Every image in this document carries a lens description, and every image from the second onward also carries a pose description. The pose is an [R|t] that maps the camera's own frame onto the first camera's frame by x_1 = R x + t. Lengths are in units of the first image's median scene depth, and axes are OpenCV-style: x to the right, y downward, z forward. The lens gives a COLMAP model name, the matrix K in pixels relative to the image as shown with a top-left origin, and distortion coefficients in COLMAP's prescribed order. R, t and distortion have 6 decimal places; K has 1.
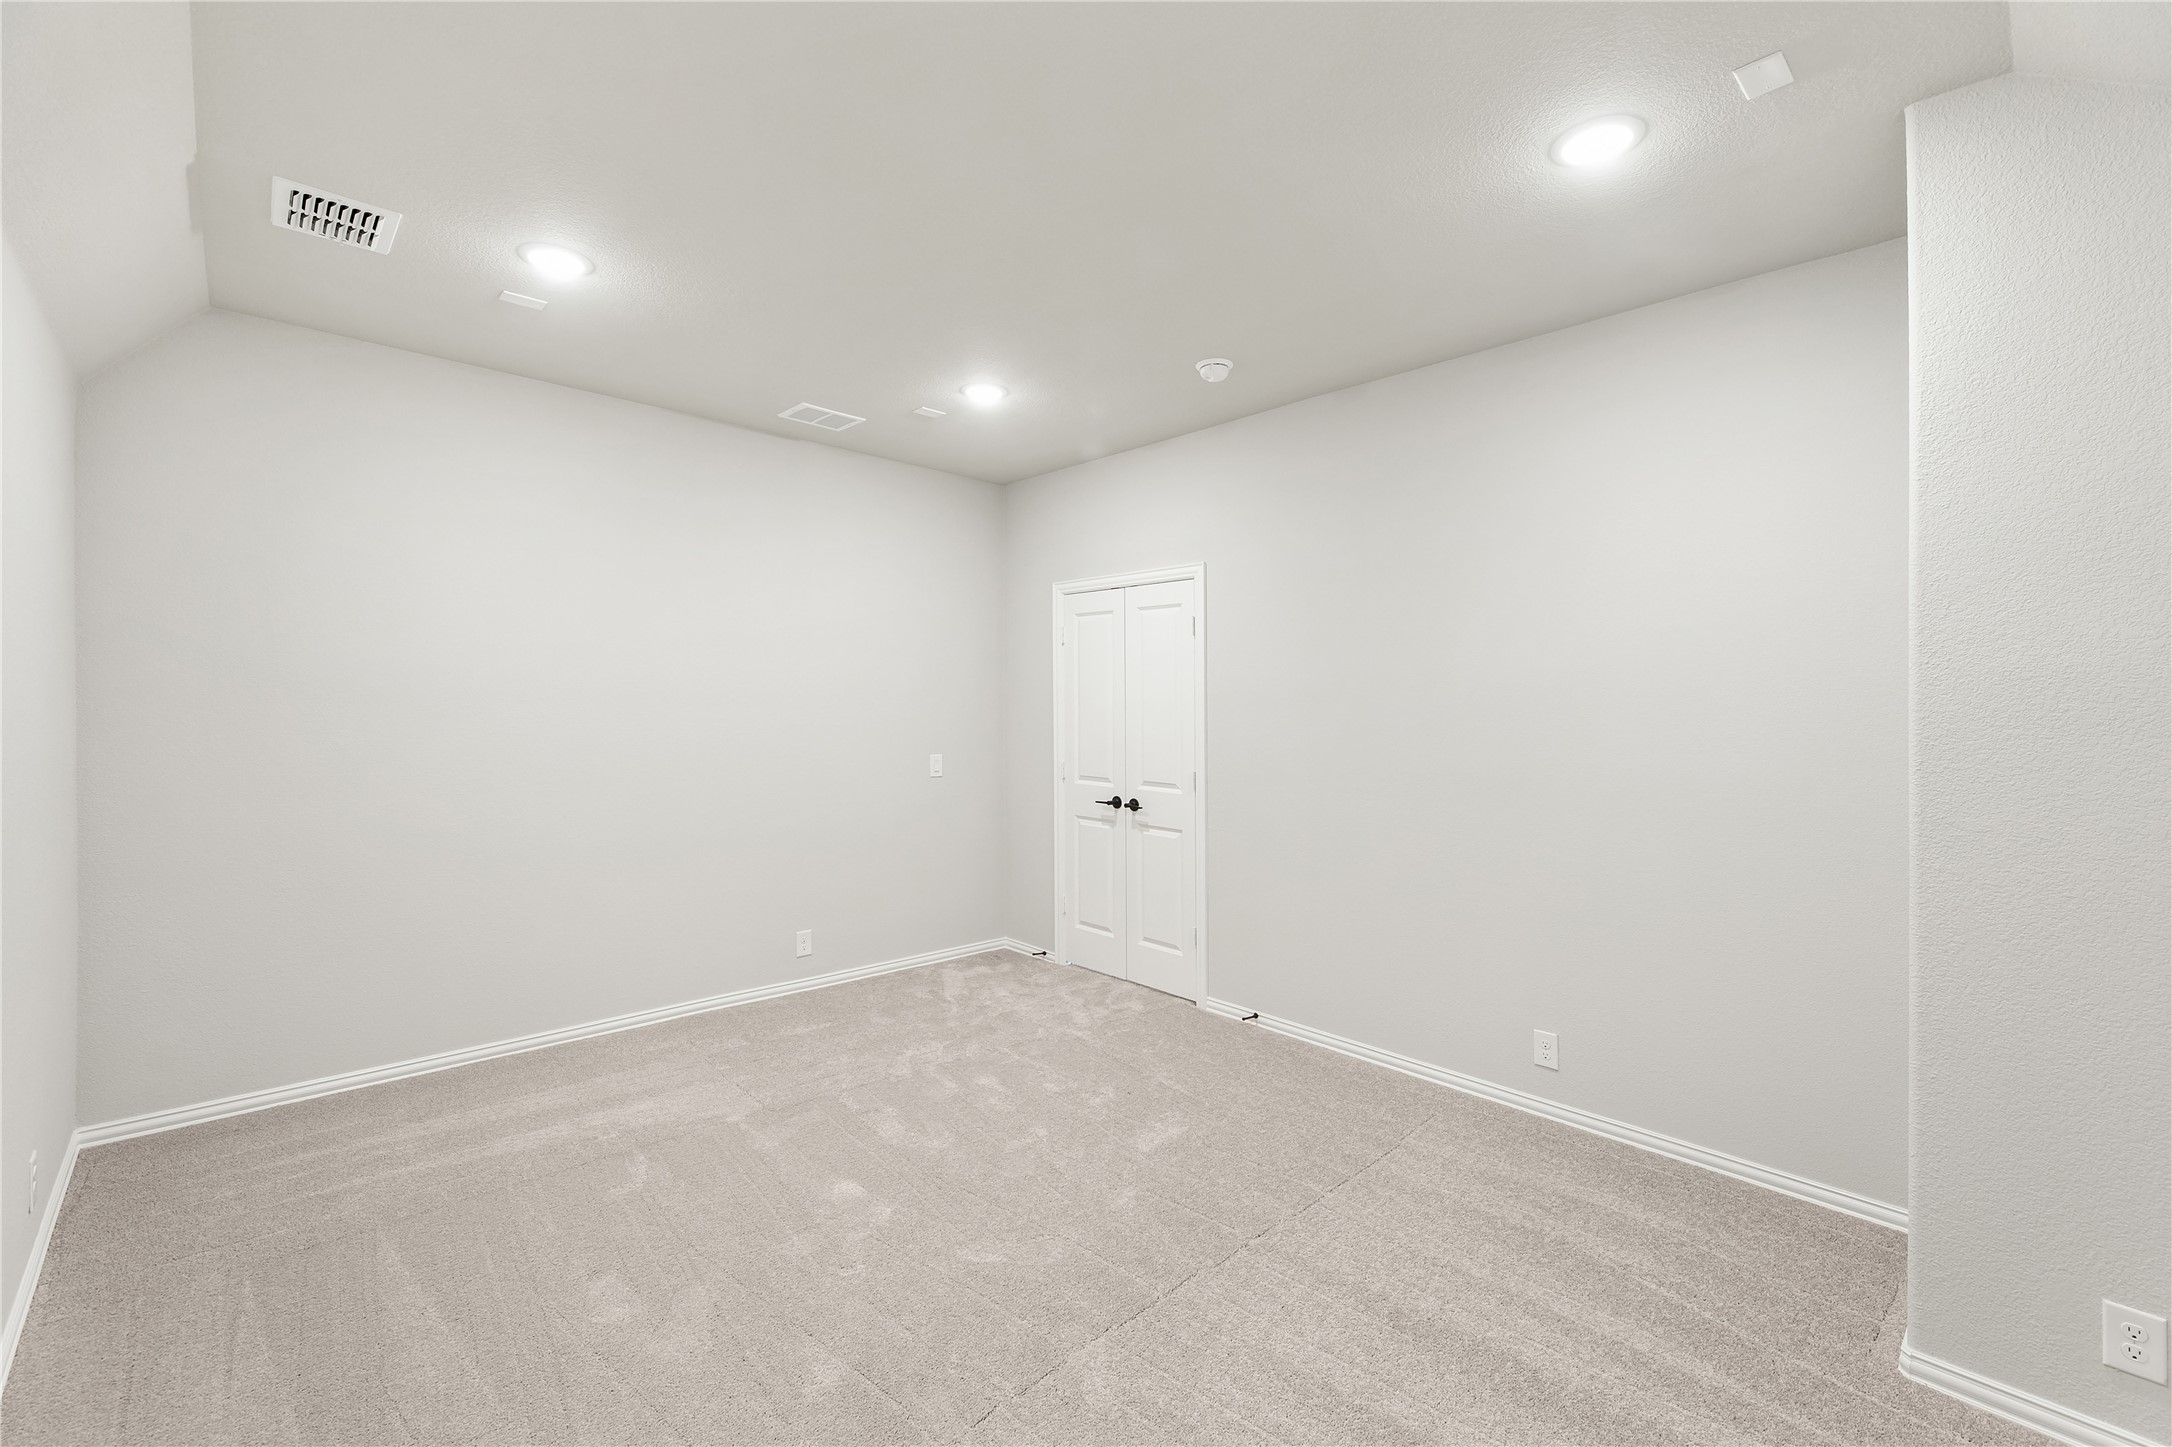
lens RADIAL K [[879.7, 0, 1086.0], [0, 879.7, 723.5], [0, 0, 1]] dist [0.001736, 0.000093]
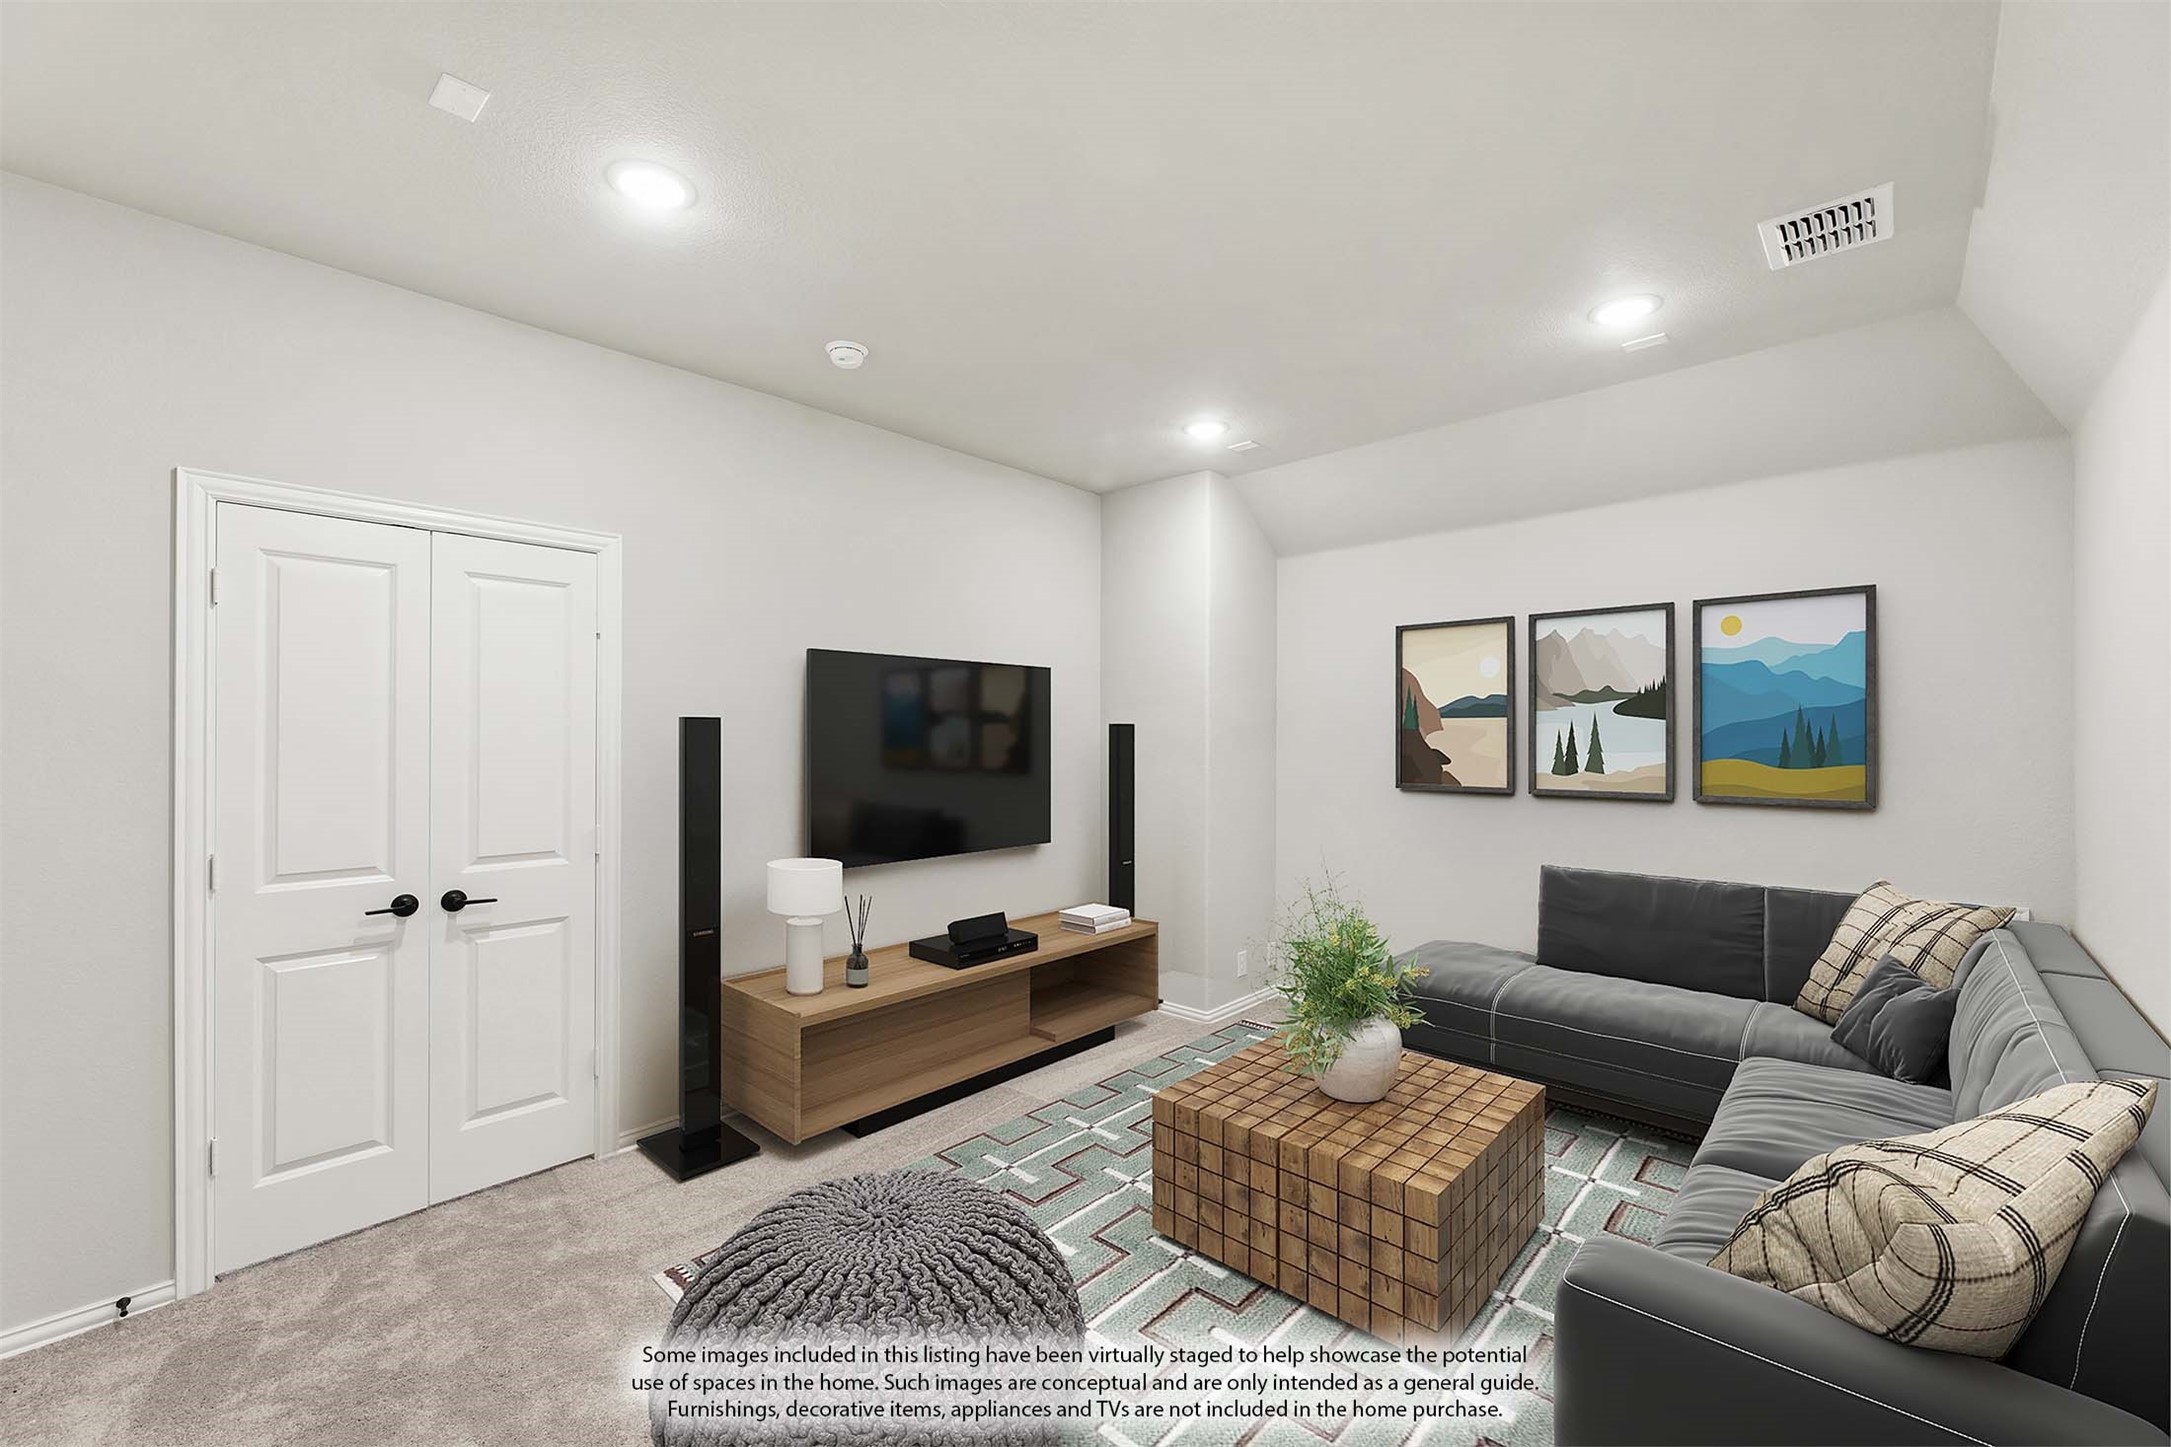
lens RADIAL K [[879.3, 0, 1085.5], [0, 879.3, 723.5], [0, 0, 1]] dist [0.001736, 0.000093]
pose [[-0.064225, 0.005086, 0.997923, -0.567465], [0.018702, 0.999818, -0.003893, -0.017247], [-0.997760, 0.018413, -0.064308, 0.607856]]
